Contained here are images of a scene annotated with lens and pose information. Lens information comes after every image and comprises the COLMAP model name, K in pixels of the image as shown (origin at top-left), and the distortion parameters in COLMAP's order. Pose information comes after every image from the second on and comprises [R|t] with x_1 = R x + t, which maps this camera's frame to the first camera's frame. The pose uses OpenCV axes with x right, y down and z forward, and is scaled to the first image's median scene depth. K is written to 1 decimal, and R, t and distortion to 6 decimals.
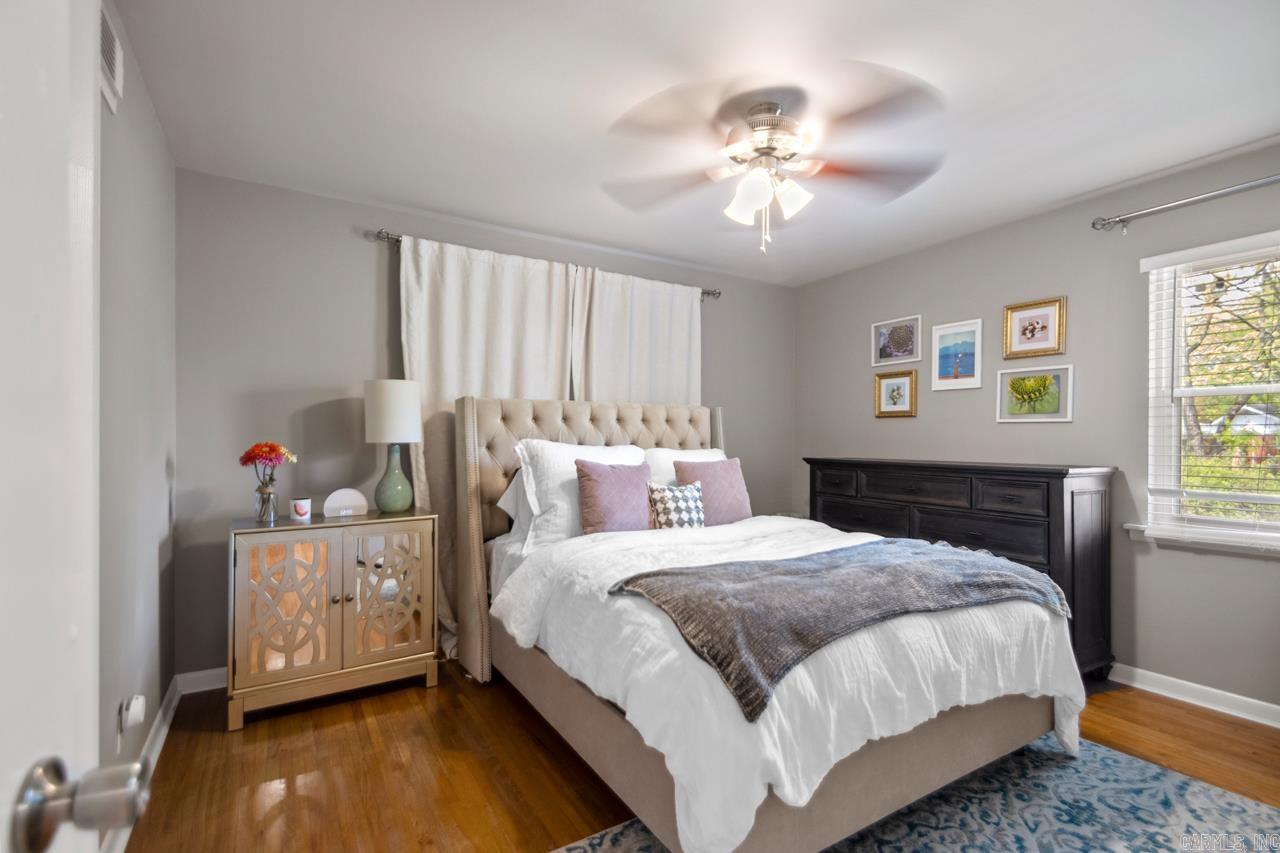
lens RADIAL K [[590.5, 0, 643.3], [0, 590.5, 437.1], [0, 0, 1]] dist [0.018166, -0.014726]
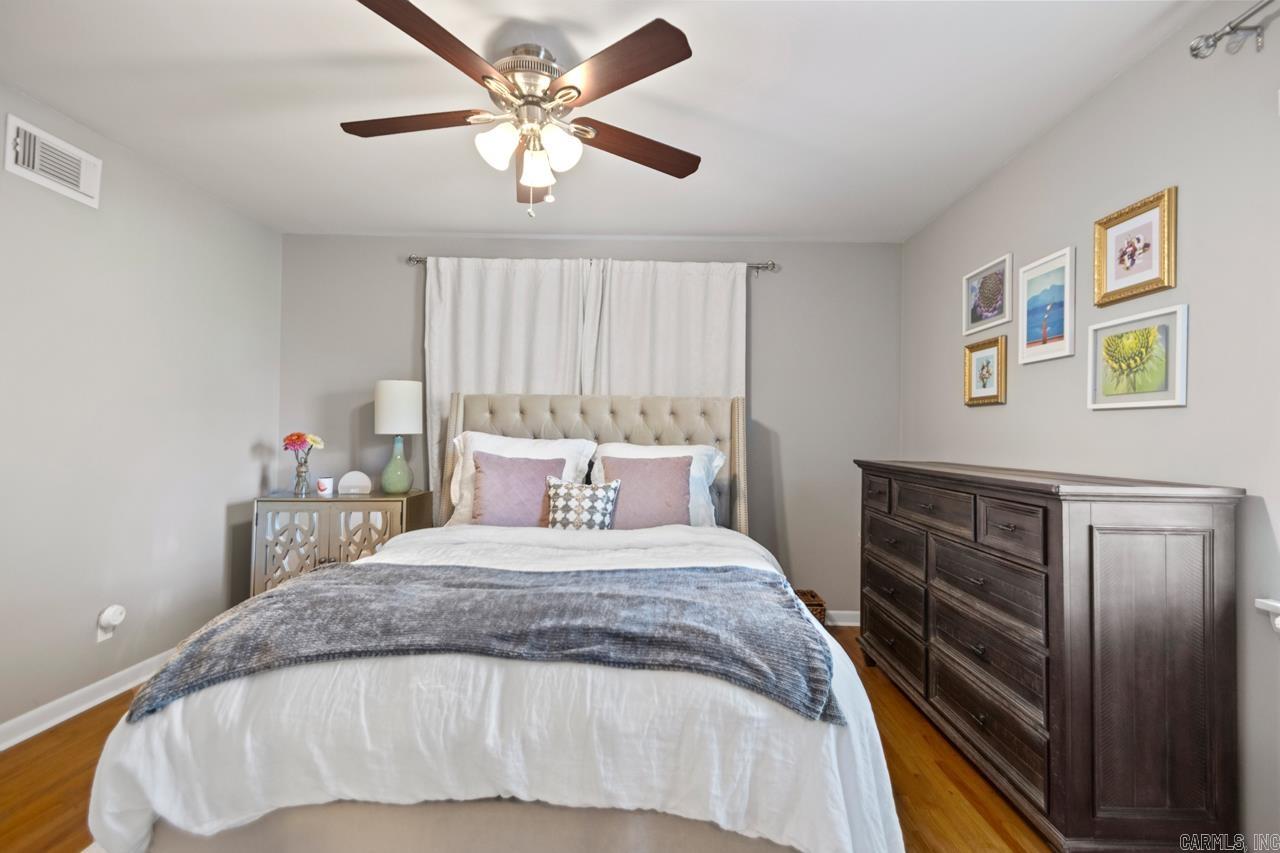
lens RADIAL K [[590.5, 0, 647.2], [0, 590.5, 419.7], [0, 0, 1]] dist [0.018166, -0.014726]
pose [[0.848301, -0.006699, -0.529473, 0.533842], [-0.009086, 0.999589, -0.027204, 0.007008], [0.529437, 0.027888, 0.847891, 0.230879]]
